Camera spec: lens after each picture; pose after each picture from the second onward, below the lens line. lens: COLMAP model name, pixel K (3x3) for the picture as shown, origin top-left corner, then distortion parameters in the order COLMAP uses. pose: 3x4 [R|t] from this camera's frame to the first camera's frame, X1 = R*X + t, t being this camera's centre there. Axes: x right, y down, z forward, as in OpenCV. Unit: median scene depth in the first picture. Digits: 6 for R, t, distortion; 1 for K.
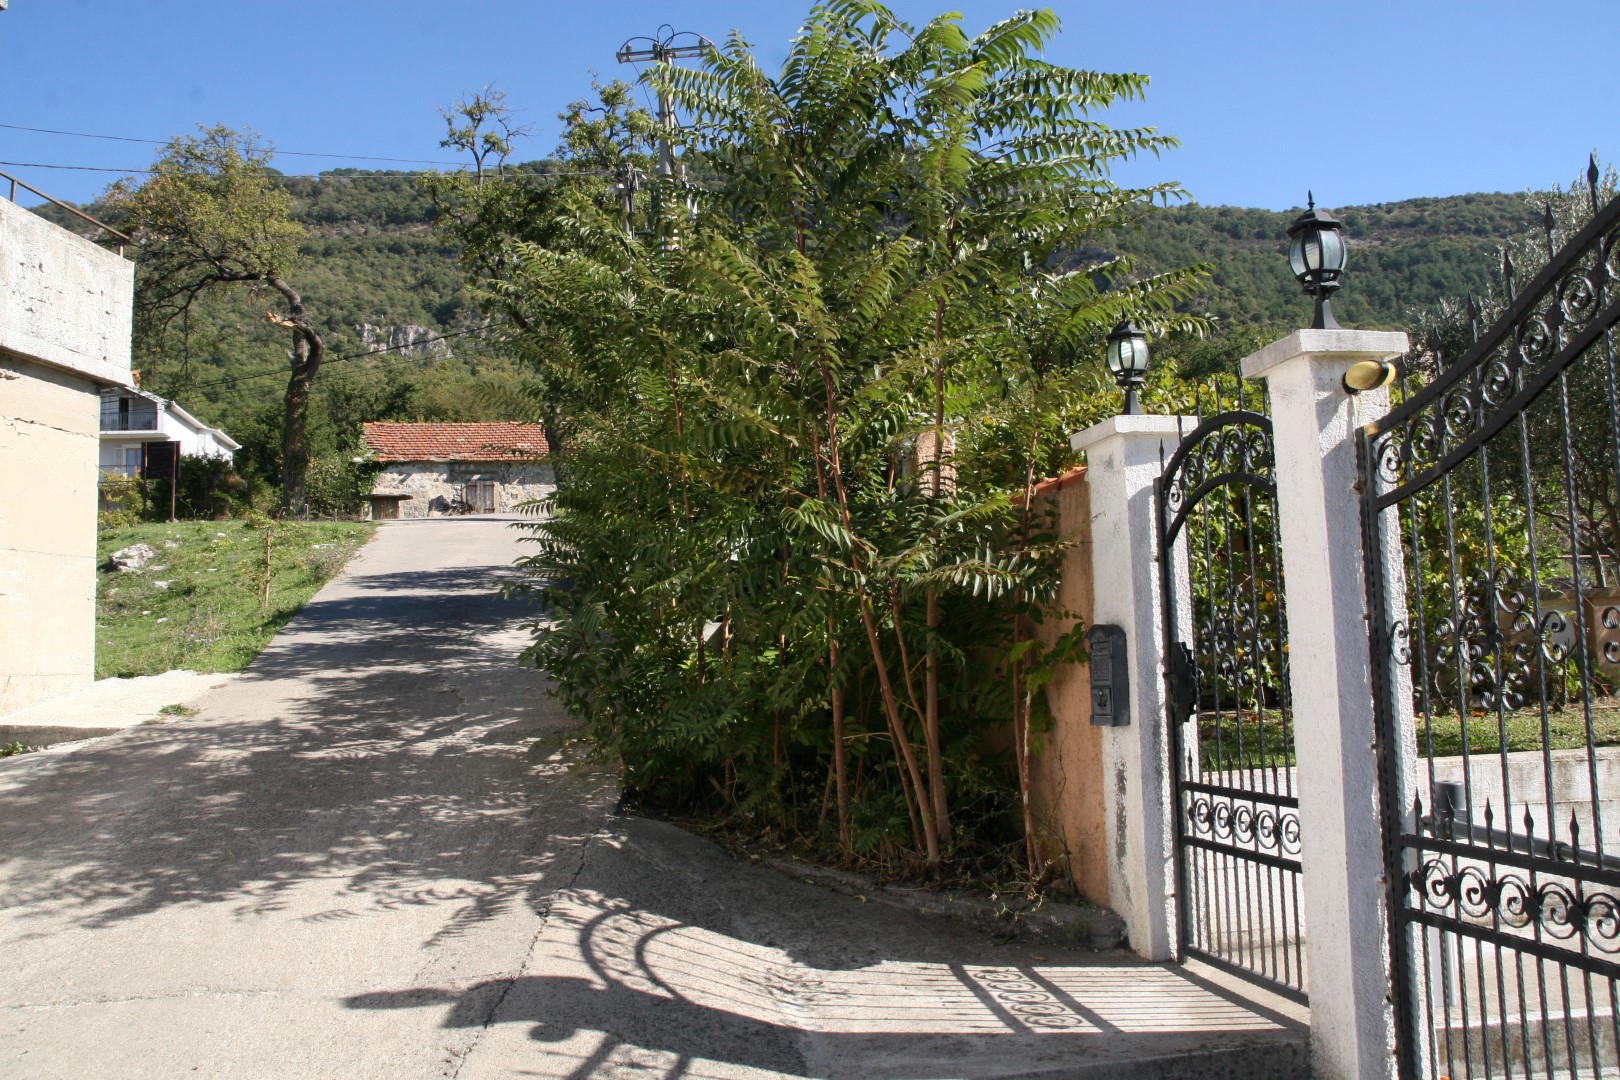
lens RADIAL K [[1340.1, 0, 819.2], [0, 1340.1, 539.4], [0, 0, 1]] dist [-0.220578, 0.229541]
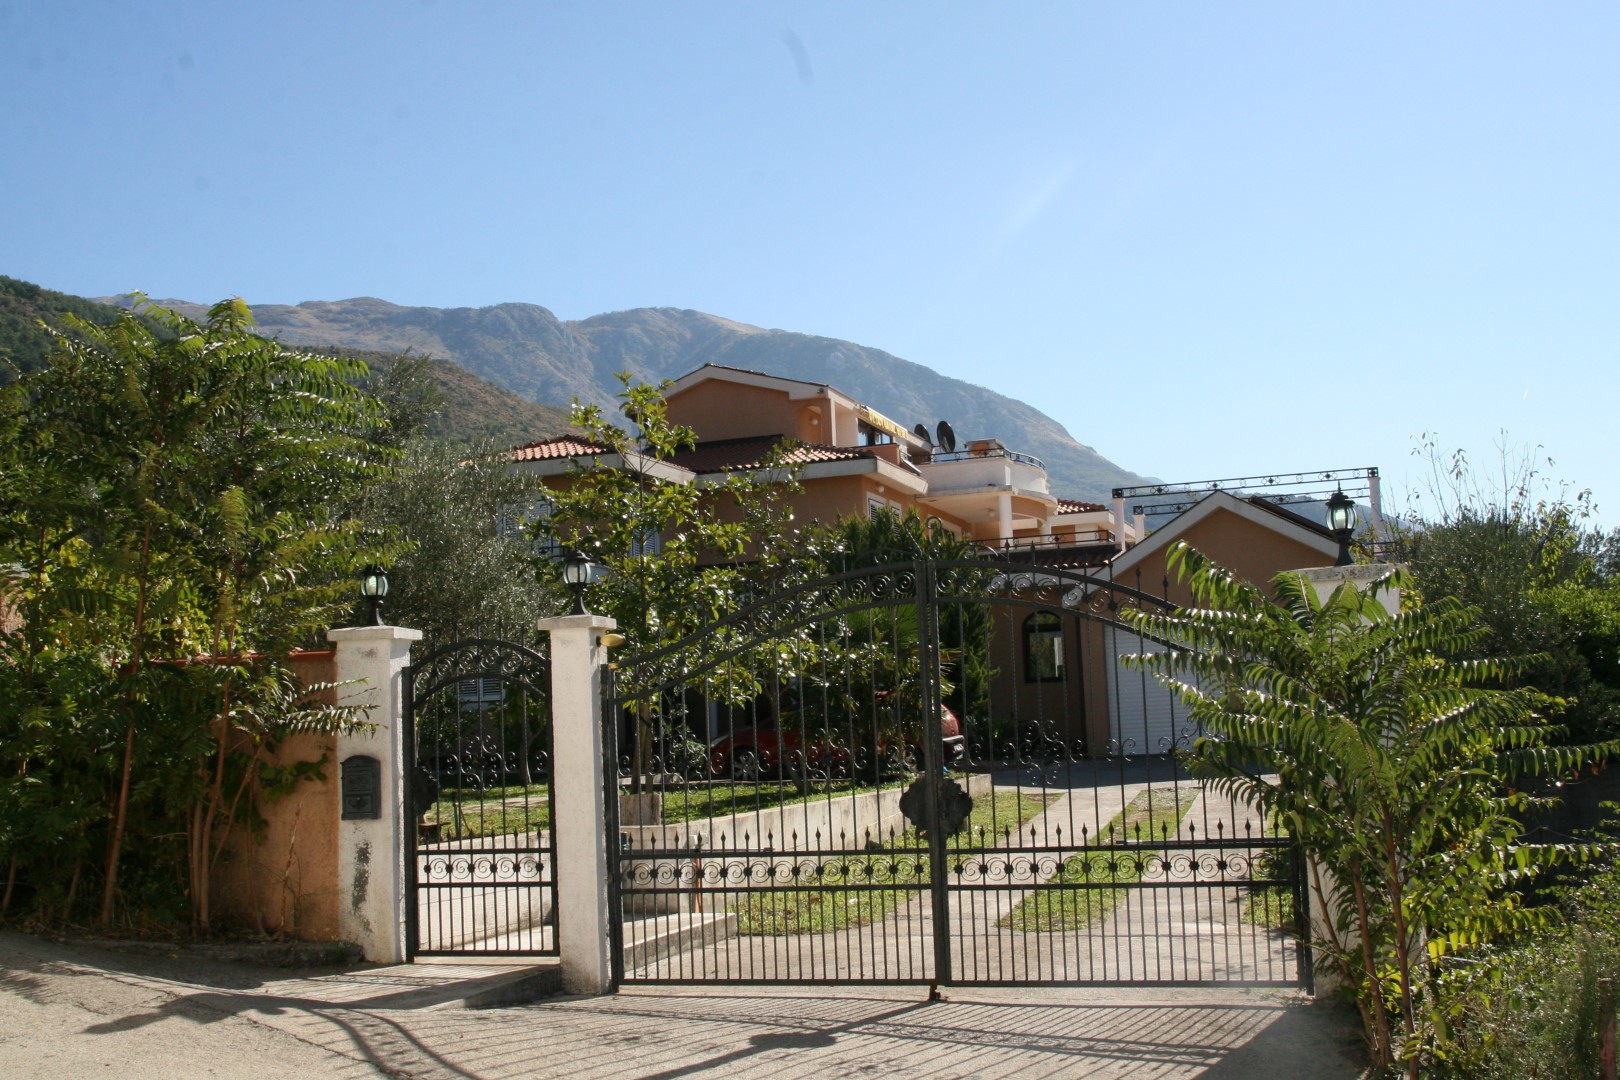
lens RADIAL K [[1607.3, 0, 810.0], [0, 1607.3, 540.0], [0, 0, 1]] dist [-0.012565, -0.007205]
pose [[0.441586, 0.133783, 0.887189, -1.319966], [-0.066653, 0.990980, -0.116258, -0.003676], [-0.894740, -0.007796, 0.446520, -0.348904]]
